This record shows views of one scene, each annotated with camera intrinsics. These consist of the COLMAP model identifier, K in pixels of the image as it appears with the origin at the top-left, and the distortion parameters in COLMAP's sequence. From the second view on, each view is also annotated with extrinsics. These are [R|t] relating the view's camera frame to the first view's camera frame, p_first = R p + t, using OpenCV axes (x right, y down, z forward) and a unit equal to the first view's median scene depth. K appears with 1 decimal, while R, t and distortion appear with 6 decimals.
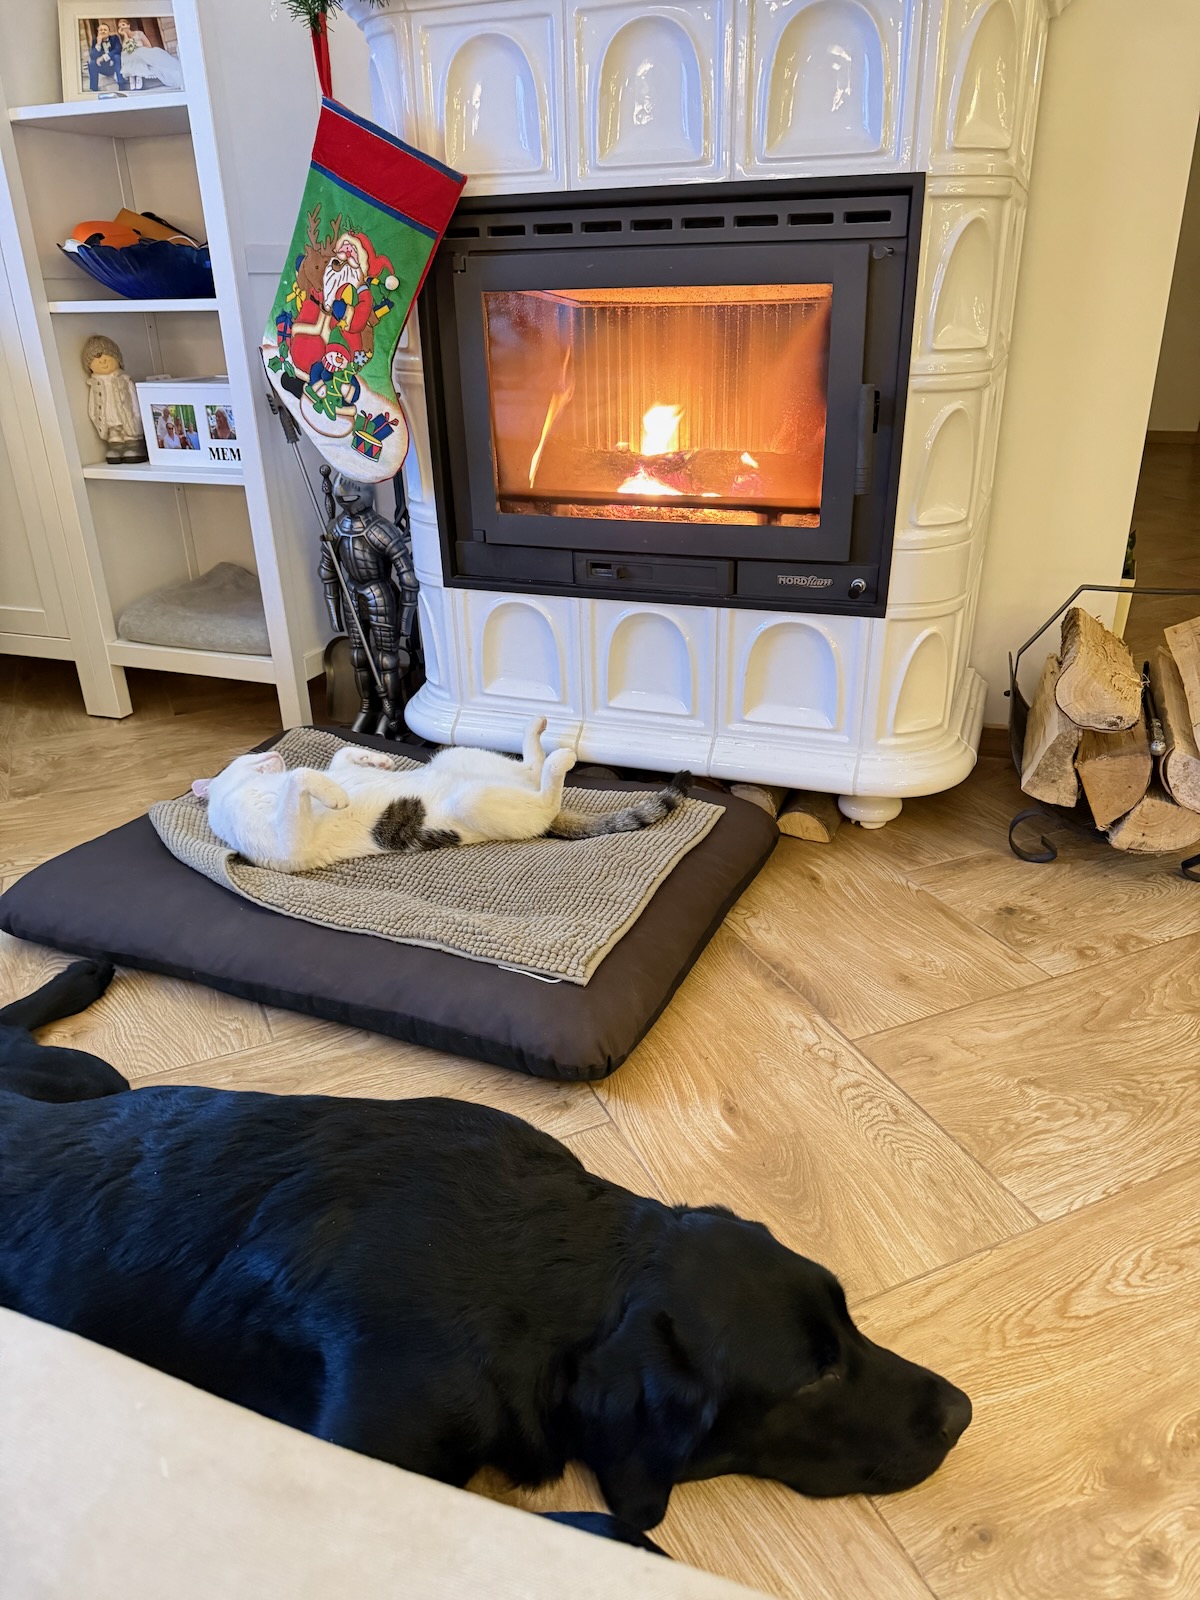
lens RADIAL K [[1097.8, 0, 600.0], [0, 1097.8, 800.0], [0, 0, 1]] dist [0.029209, -0.037220]
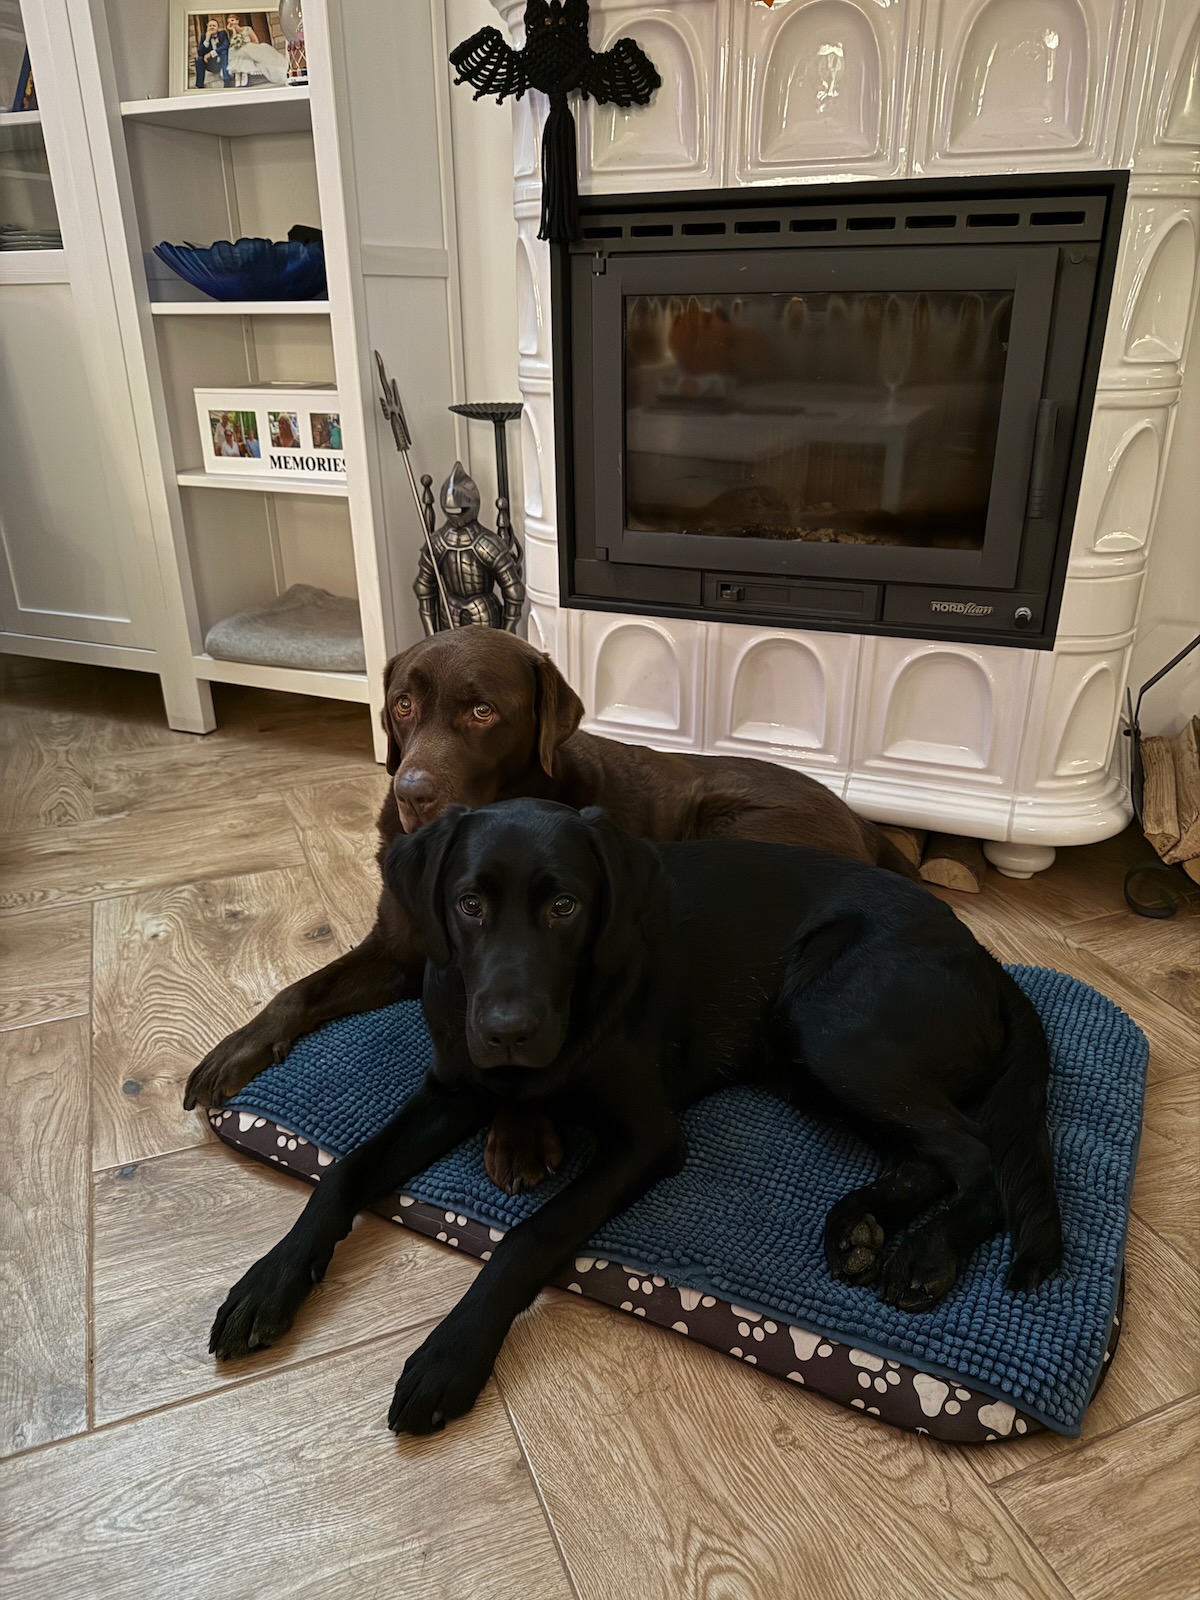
lens RADIAL K [[1121.2, 0, 600.0], [0, 1121.2, 800.0], [0, 0, 1]] dist [-0.002918, -0.001027]
pose [[0.999058, 0.027853, -0.033278, -0.067549], [-0.028399, 0.999468, -0.016040, -0.012587], [0.032814, 0.016970, 0.999317, 0.044674]]
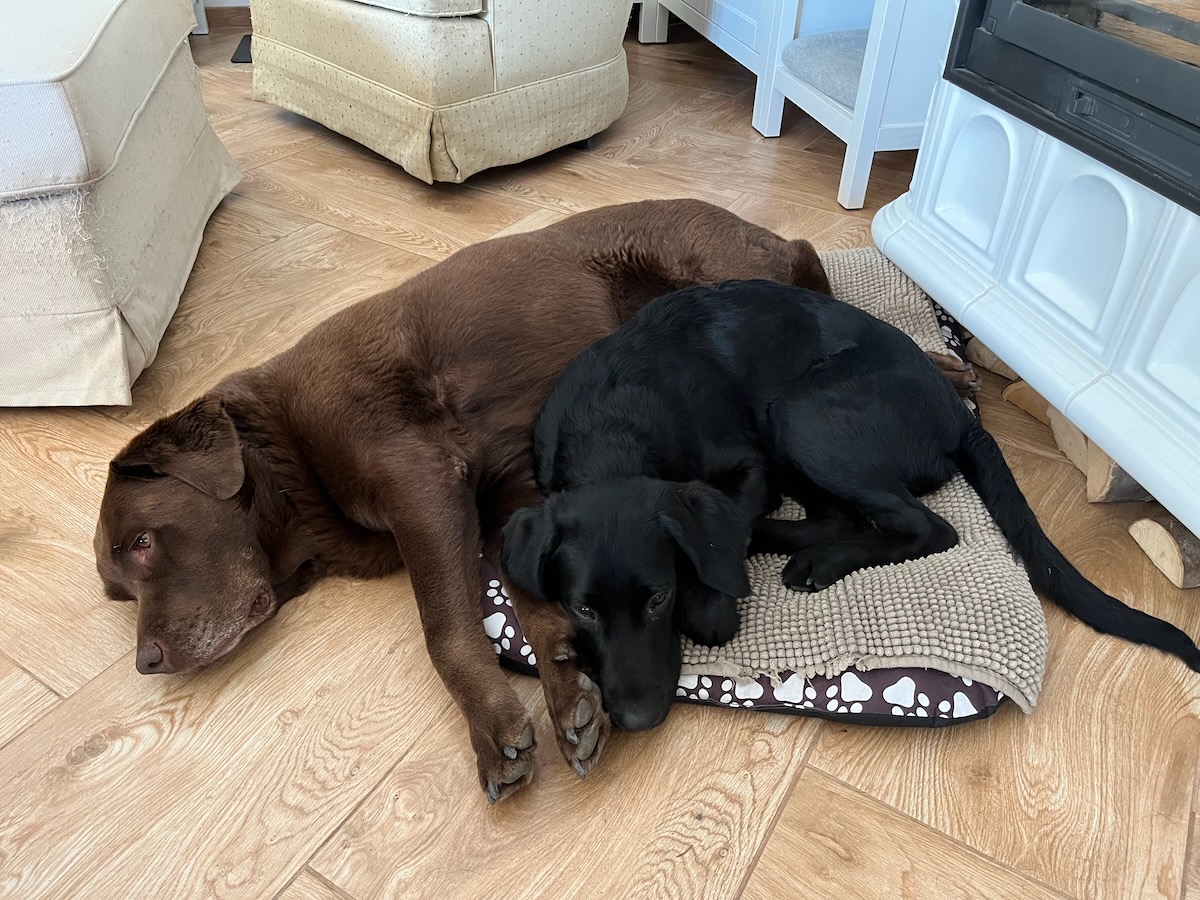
lens RADIAL K [[887.2, 0, 600.0], [0, 887.2, 450.0], [0, 0, 1]] dist [0.007442, -0.004367]
pose [[0.565184, 0.535645, -0.627416, 0.275491], [-0.385689, 0.843868, 0.373004, -0.093931], [0.729254, 0.031171, 0.683533, 0.303621]]
